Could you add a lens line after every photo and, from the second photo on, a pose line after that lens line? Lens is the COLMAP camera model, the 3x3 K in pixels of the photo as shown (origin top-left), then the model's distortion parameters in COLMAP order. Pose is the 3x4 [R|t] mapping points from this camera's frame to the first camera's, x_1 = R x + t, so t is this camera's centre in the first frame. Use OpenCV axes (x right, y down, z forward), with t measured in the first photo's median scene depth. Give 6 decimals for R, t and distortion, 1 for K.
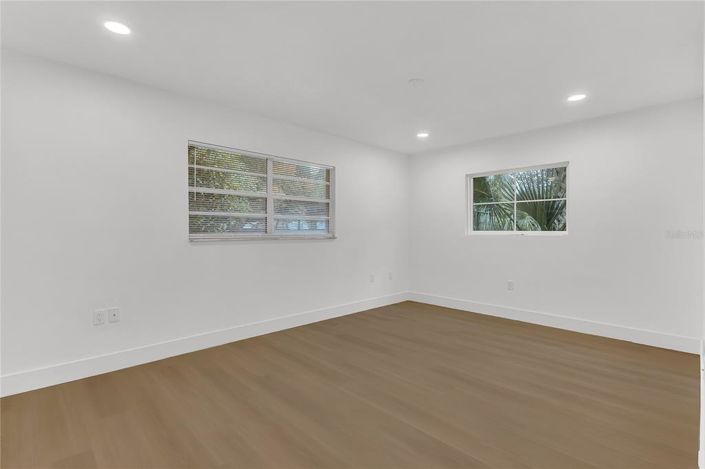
lens RADIAL K [[329.3, 0, 347.7], [0, 329.3, 233.2], [0, 0, 1]] dist [0.003298, -0.000114]
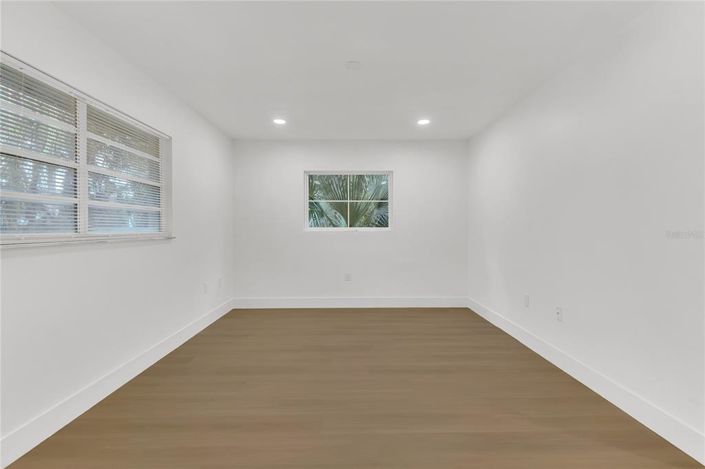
lens RADIAL K [[329.3, 0, 348.1], [0, 329.3, 228.8], [0, 0, 1]] dist [0.003298, -0.000114]
pose [[0.681955, -0.004819, 0.731379, -0.321958], [0.010407, 0.999941, -0.003115, 0.001787], [-0.731320, 0.009736, 0.681965, 0.260140]]
